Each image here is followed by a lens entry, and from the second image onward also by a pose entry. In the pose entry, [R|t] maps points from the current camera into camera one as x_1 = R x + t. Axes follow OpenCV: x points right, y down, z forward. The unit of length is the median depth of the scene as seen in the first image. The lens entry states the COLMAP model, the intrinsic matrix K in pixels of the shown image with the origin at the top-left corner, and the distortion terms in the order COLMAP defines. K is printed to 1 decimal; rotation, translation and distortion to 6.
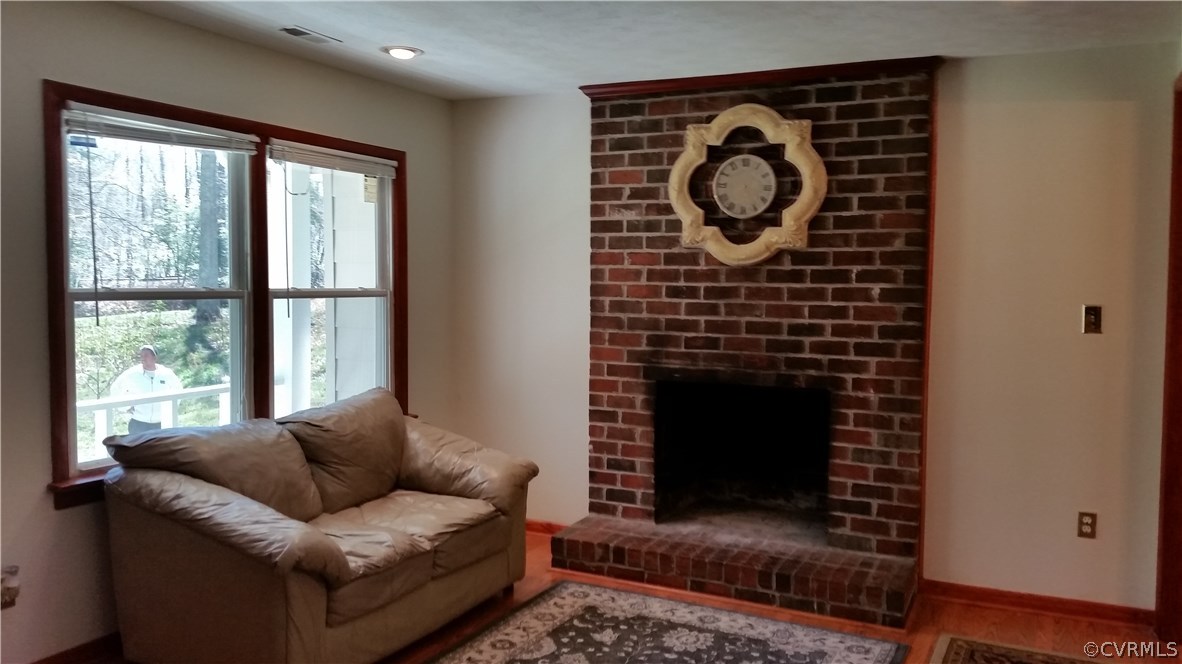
lens RADIAL K [[930.1, 0, 591.0], [0, 930.1, 332.0], [0, 0, 1]] dist [0.082329, -0.291613]
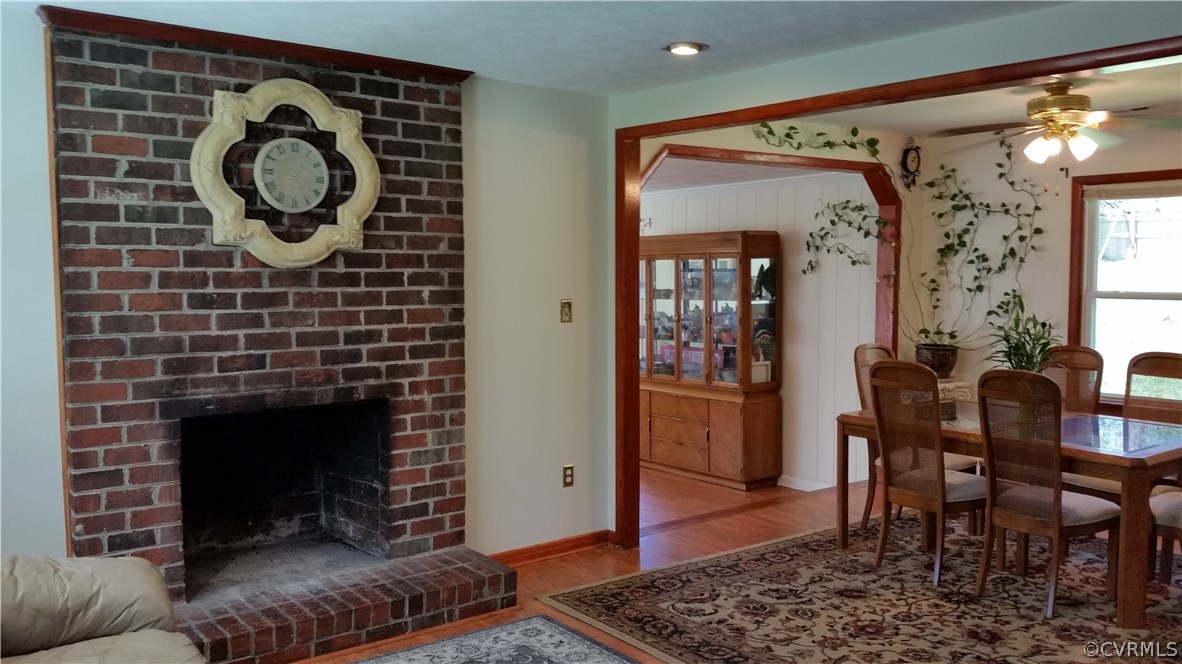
lens RADIAL K [[930.1, 0, 591.0], [0, 930.1, 332.0], [0, 0, 1]] dist [0.082329, -0.291613]
pose [[0.410928, -0.066826, 0.909215, -0.518288], [0.054828, 0.997316, 0.048521, -0.039675], [-0.910017, 0.029912, 0.413489, 0.404153]]
